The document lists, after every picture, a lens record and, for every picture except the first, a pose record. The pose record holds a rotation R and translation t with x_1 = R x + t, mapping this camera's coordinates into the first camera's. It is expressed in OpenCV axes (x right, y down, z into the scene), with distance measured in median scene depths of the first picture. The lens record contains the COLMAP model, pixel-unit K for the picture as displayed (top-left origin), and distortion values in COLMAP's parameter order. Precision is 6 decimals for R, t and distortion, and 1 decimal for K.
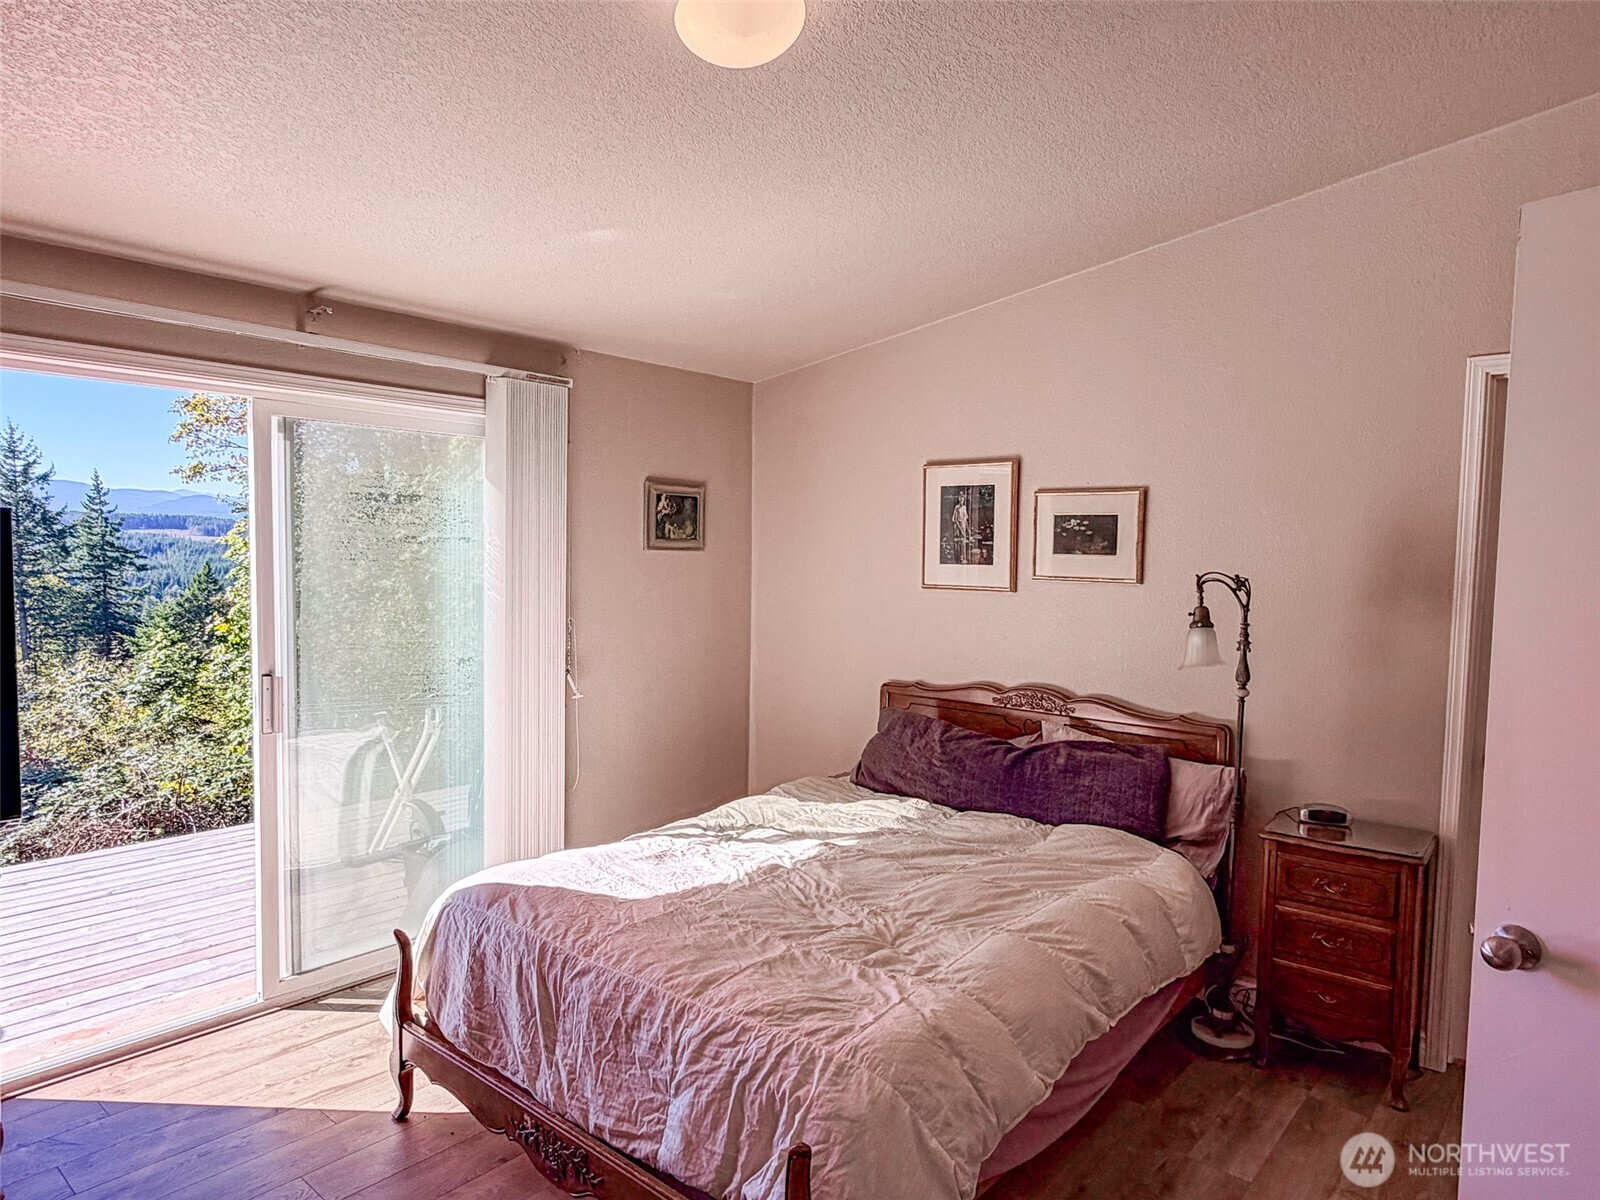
lens RADIAL K [[1001.8, 0, 834.3], [0, 1001.8, 619.5], [0, 0, 1]] dist [-0.001242, -0.001564]
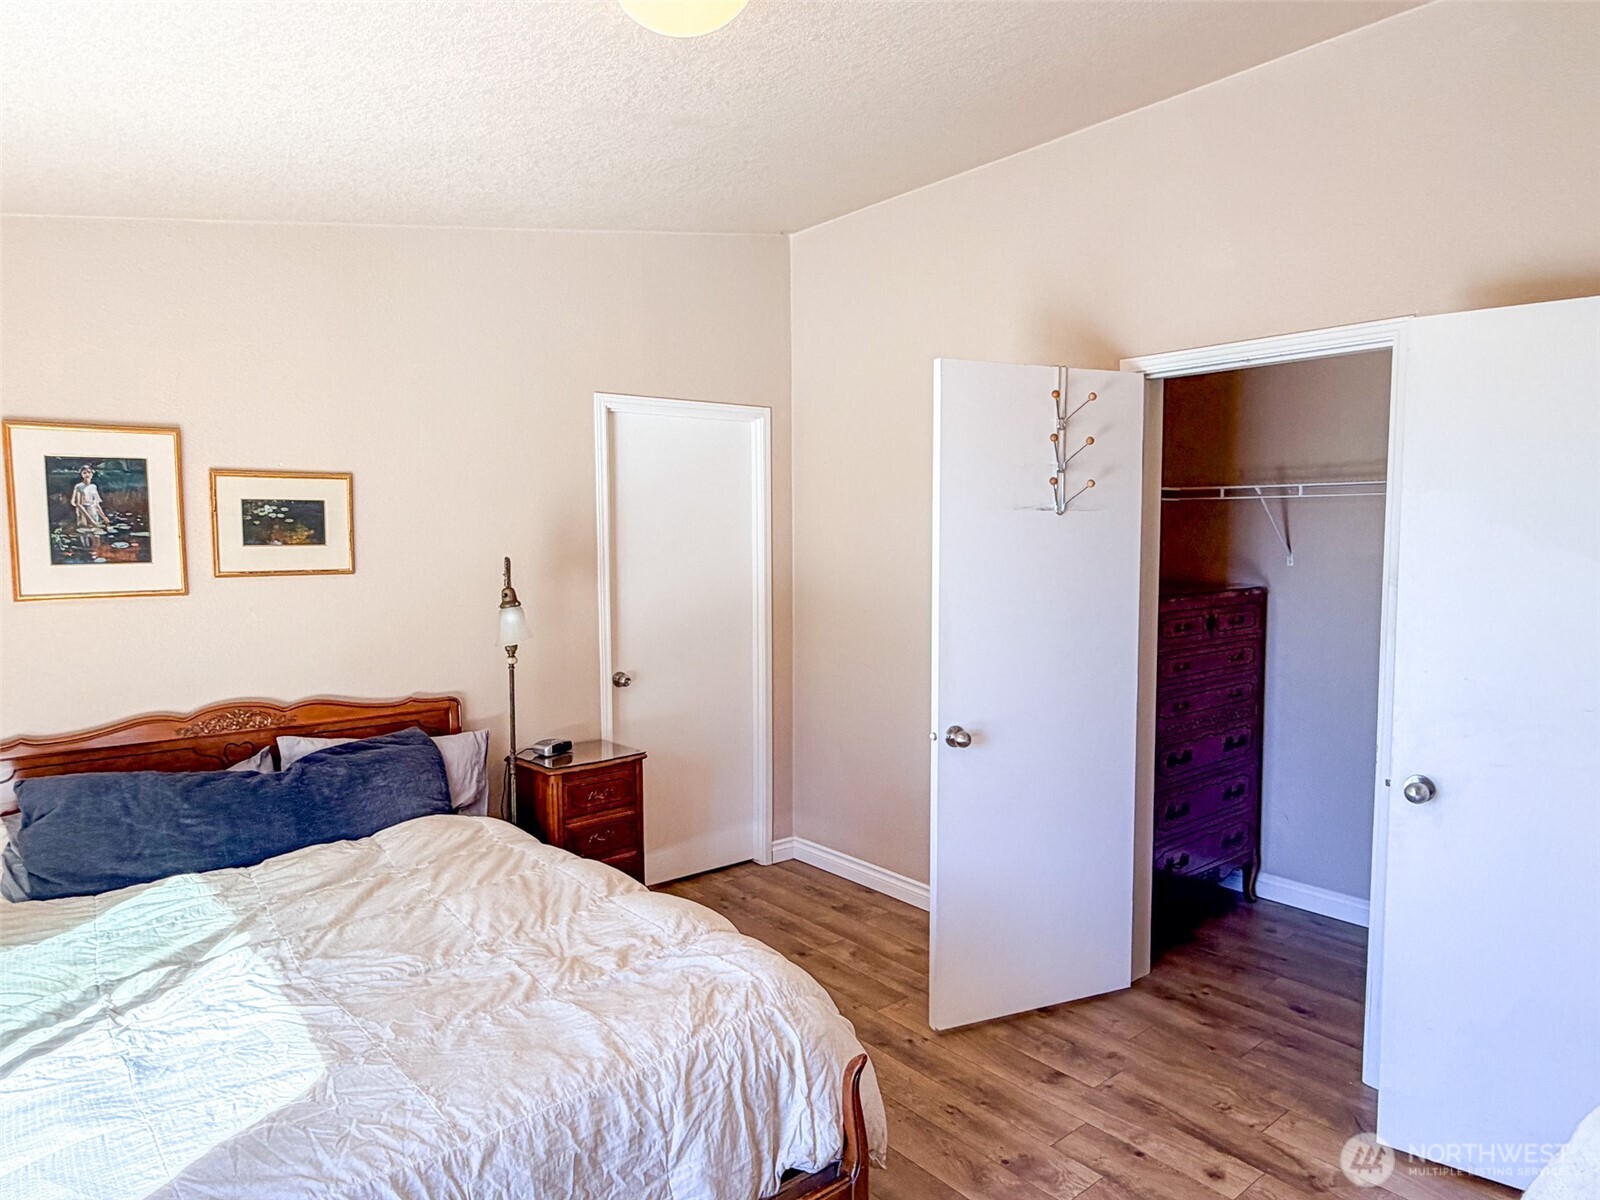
lens RADIAL K [[978.3, 0, 797.1], [0, 978.3, 602.8], [0, 0, 1]] dist [0.002379, -0.001455]
pose [[0.191200, -0.093237, 0.977113, -0.598386], [0.076173, 0.993886, 0.079933, -0.055269], [-0.978591, 0.059146, 0.197133, 0.434524]]
